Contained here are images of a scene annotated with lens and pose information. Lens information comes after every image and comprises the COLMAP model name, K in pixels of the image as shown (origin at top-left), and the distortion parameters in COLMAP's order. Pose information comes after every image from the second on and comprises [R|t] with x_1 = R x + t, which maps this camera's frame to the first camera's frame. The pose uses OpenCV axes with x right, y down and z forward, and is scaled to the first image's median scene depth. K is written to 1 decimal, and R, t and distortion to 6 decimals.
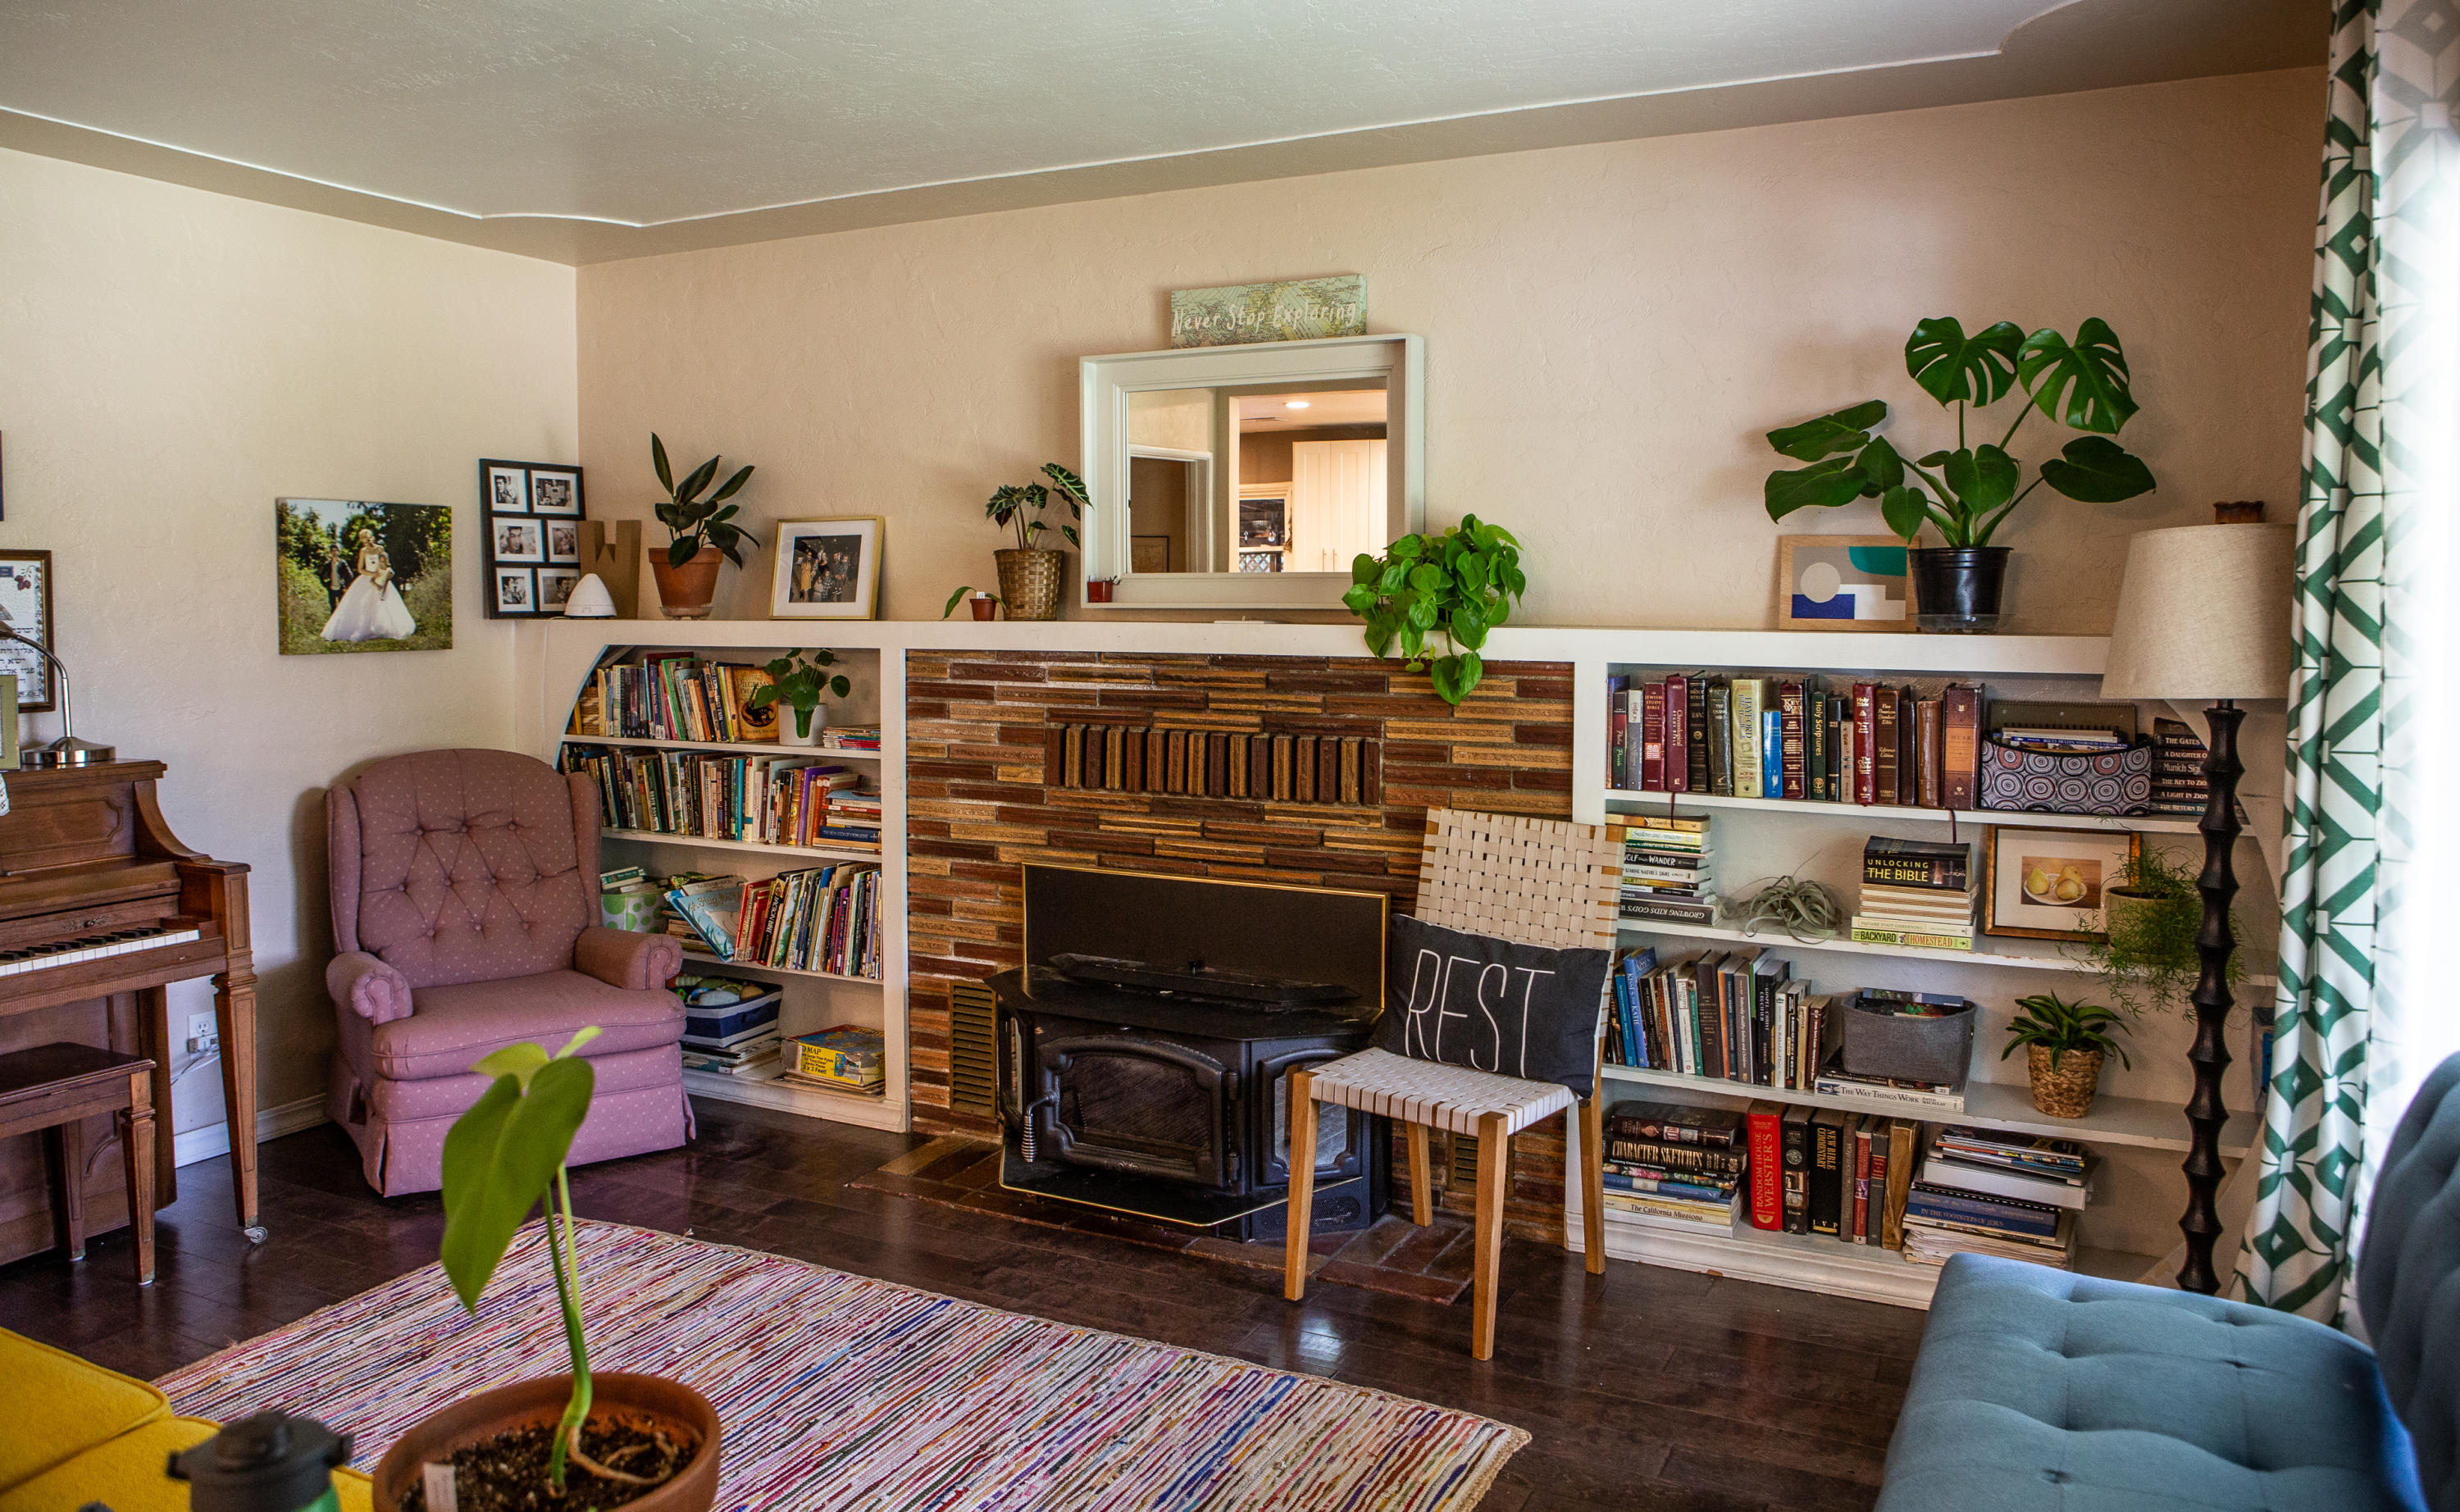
lens RADIAL K [[1680.3, 0, 1234.6], [0, 1680.3, 690.4], [0, 0, 1]] dist [-0.105097, 0.074687]
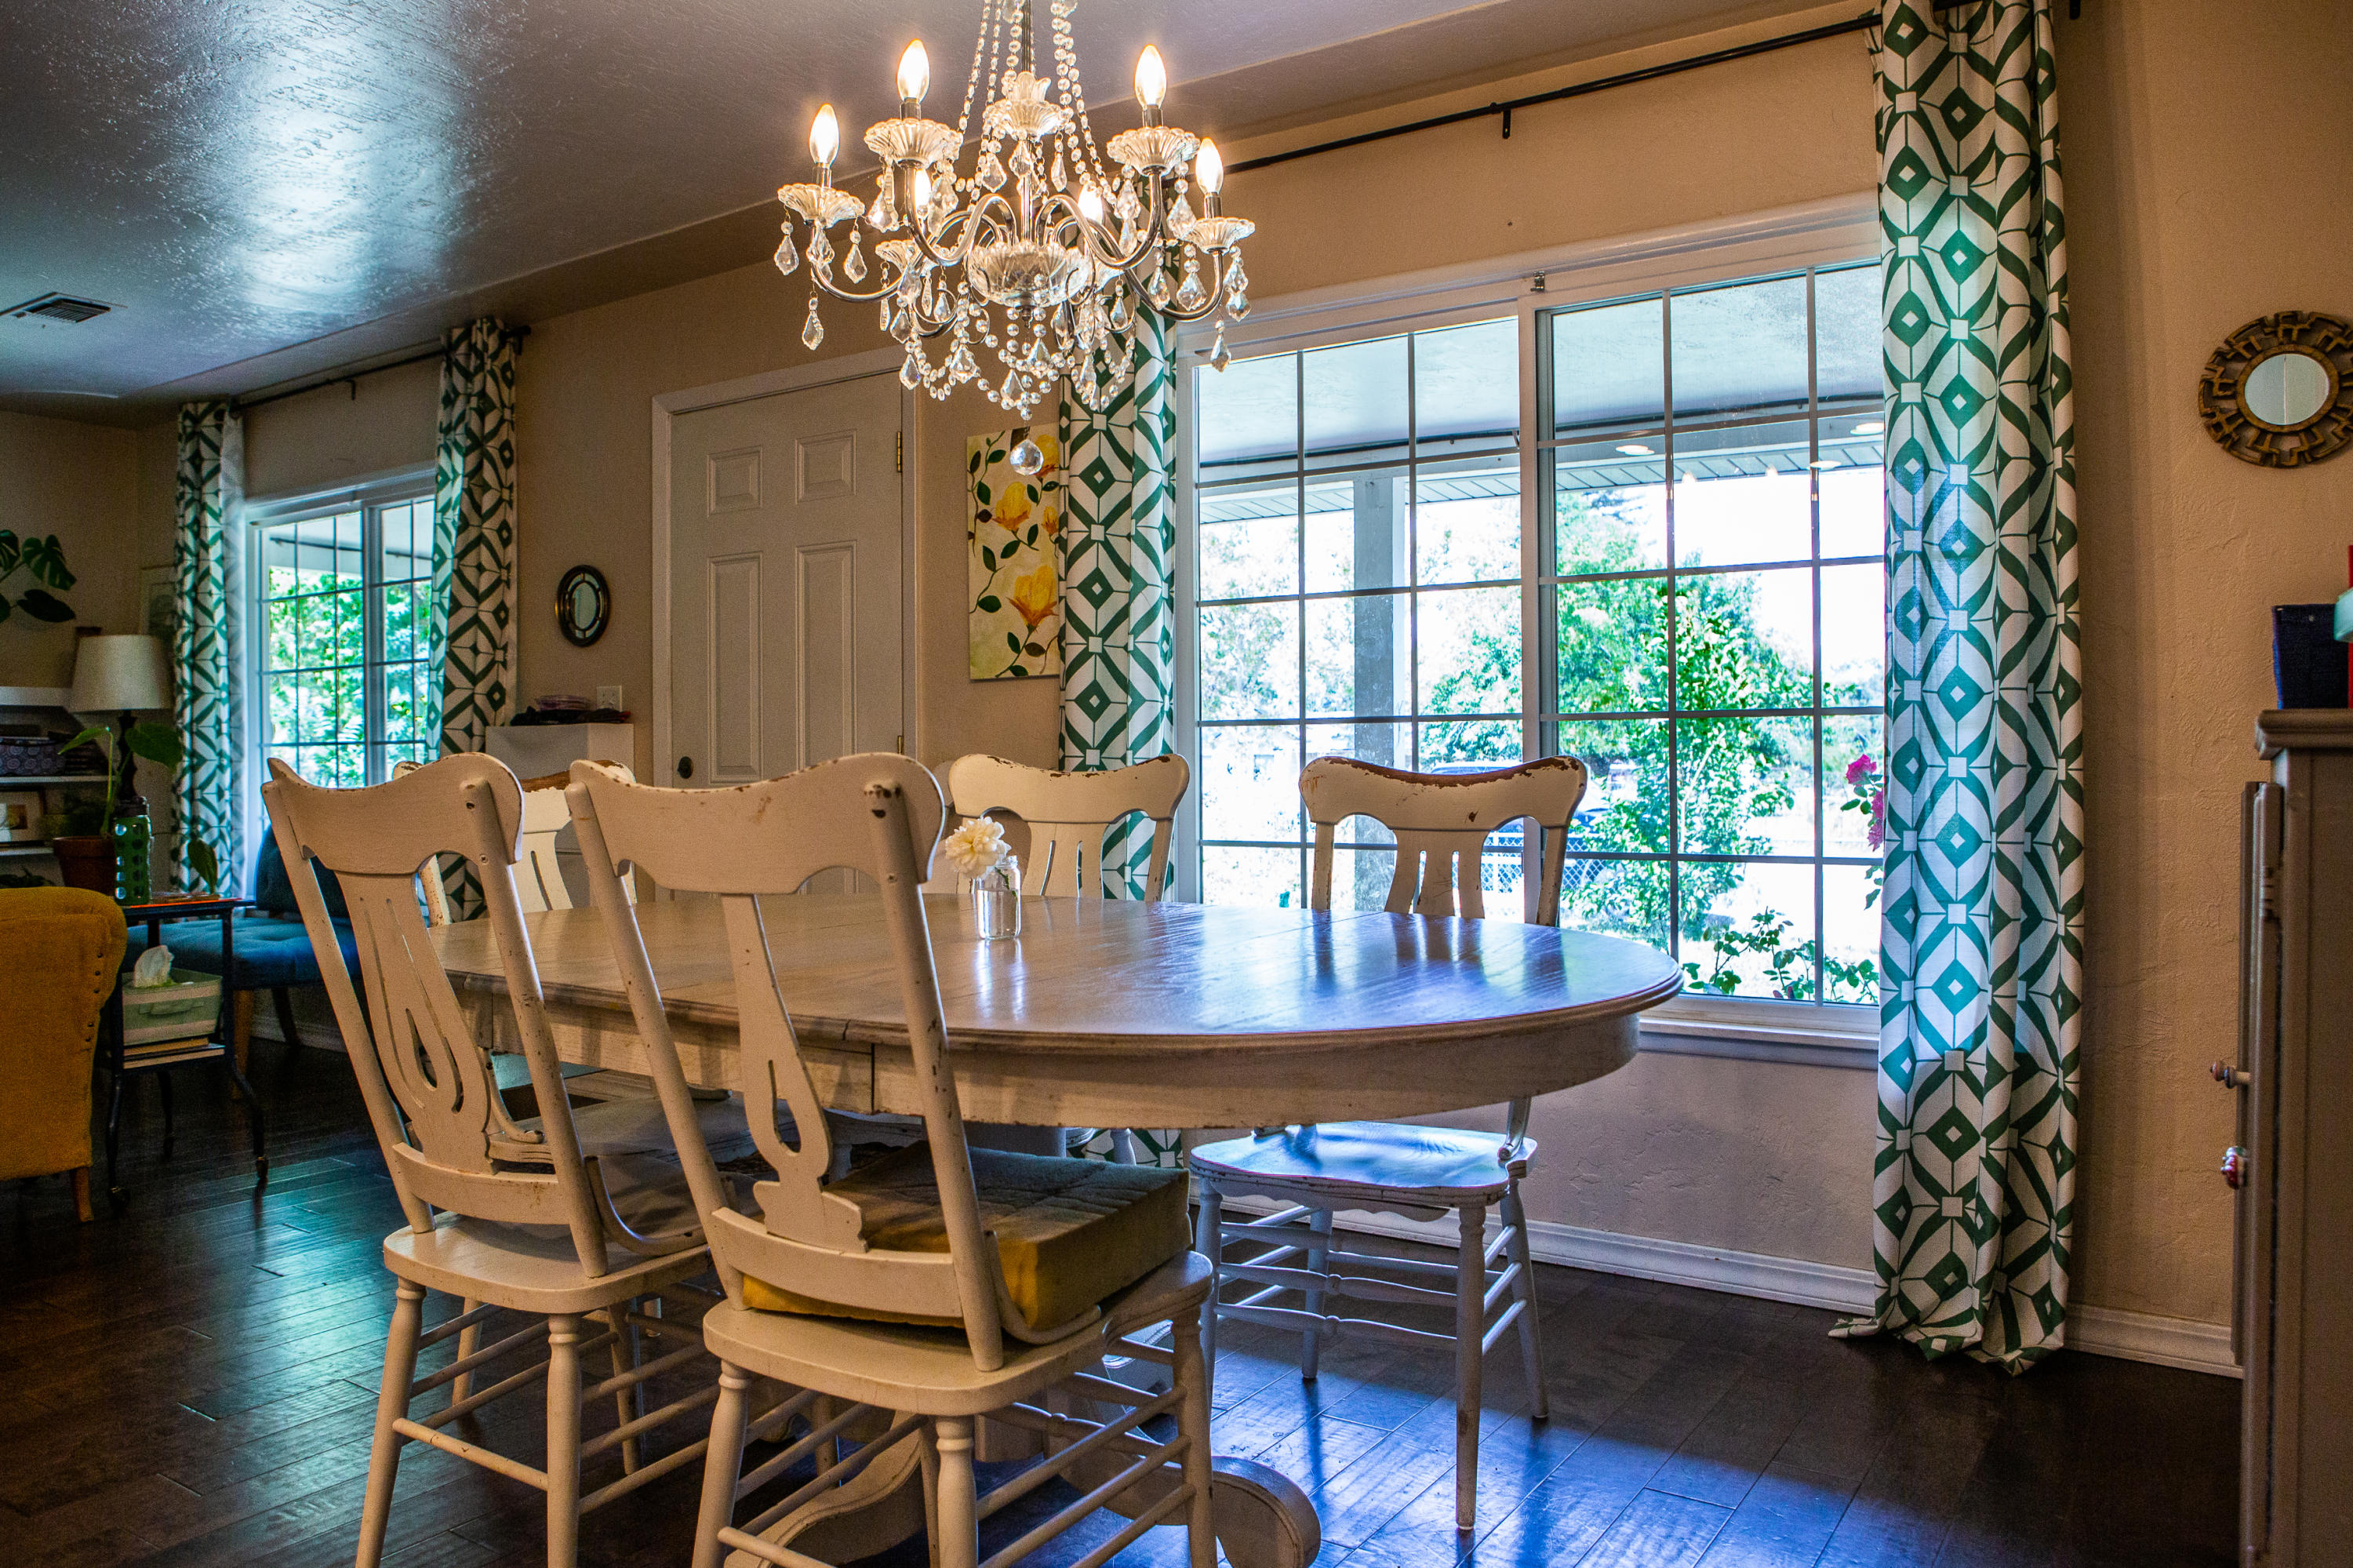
lens RADIAL K [[1641.6, 0, 1177.3], [0, 1641.6, 766.0], [0, 0, 1]] dist [-0.112357, 0.083765]
pose [[0.110838, -0.008532, 0.993802, -0.999926], [0.061132, 0.998128, 0.001751, 0.116167], [-0.991957, 0.060559, 0.111152, -0.484575]]
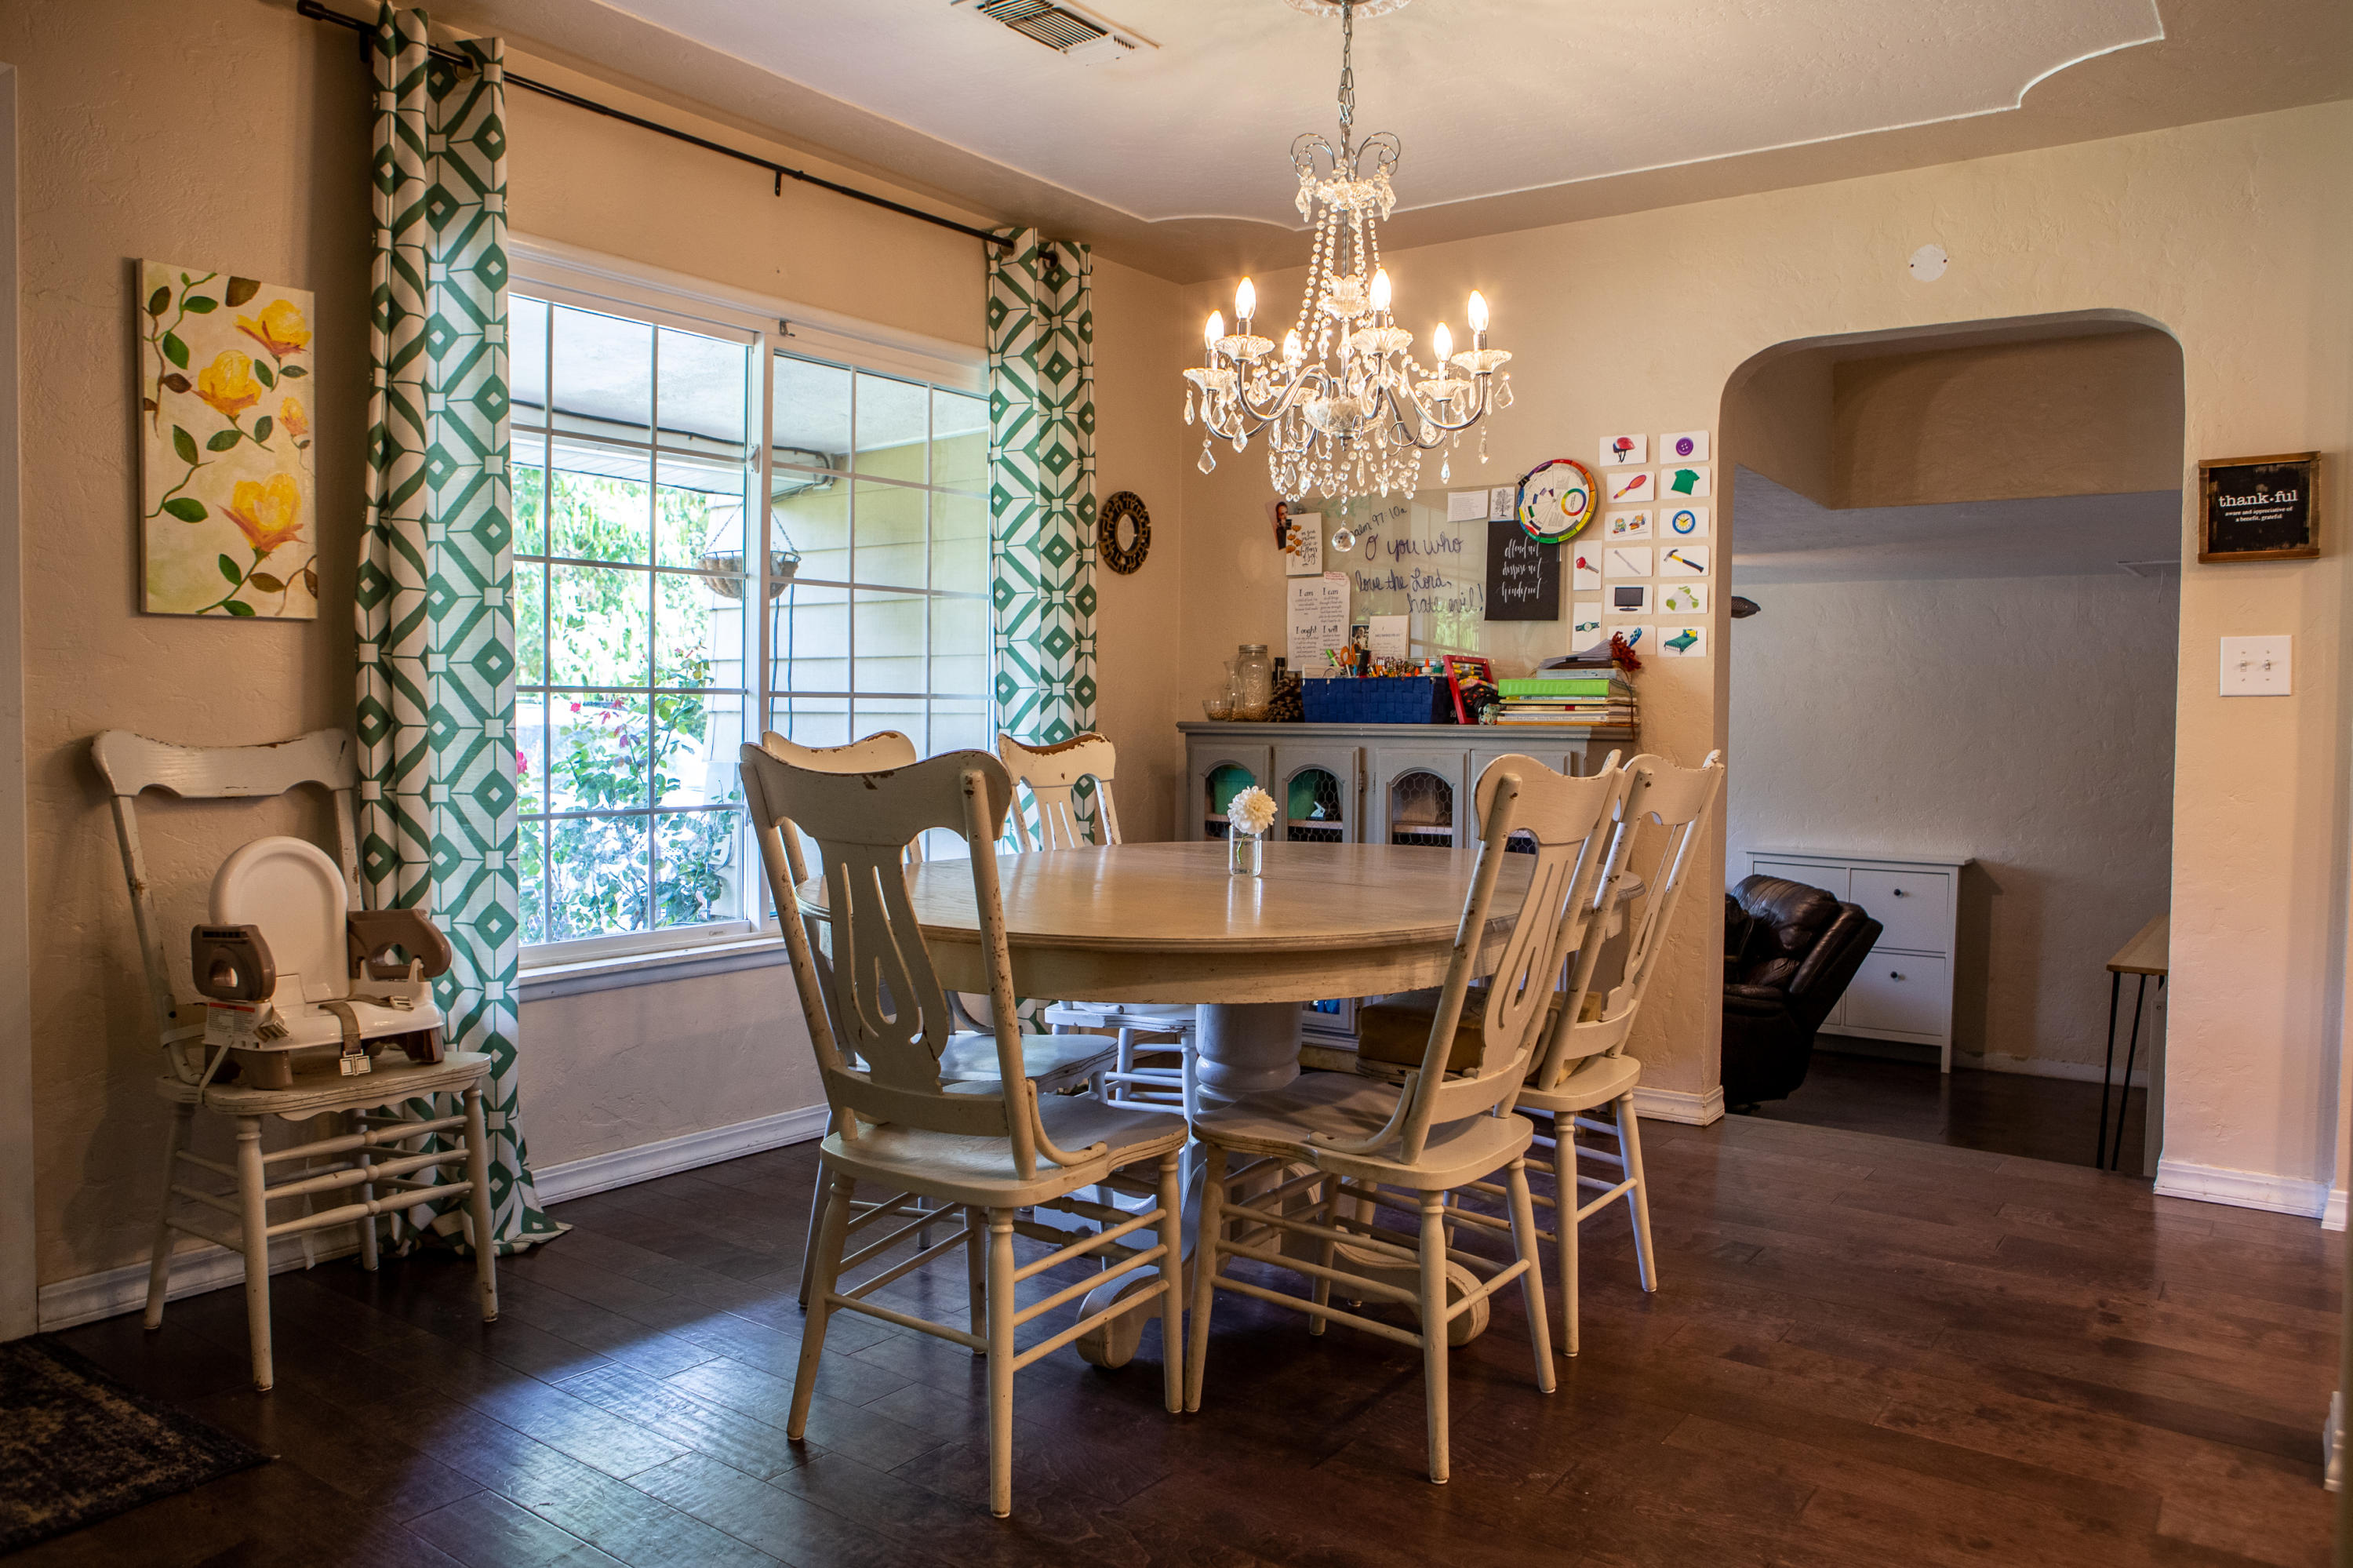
lens RADIAL K [[1696.9, 0, 1152.7], [0, 1696.9, 778.2], [0, 0, 1]] dist [-0.130150, 0.121038]
pose [[-0.987658, -0.021403, 0.155156, -0.546350], [-0.006629, 0.995444, 0.095122, 0.057580], [-0.156485, 0.092919, -0.983300, 0.384075]]
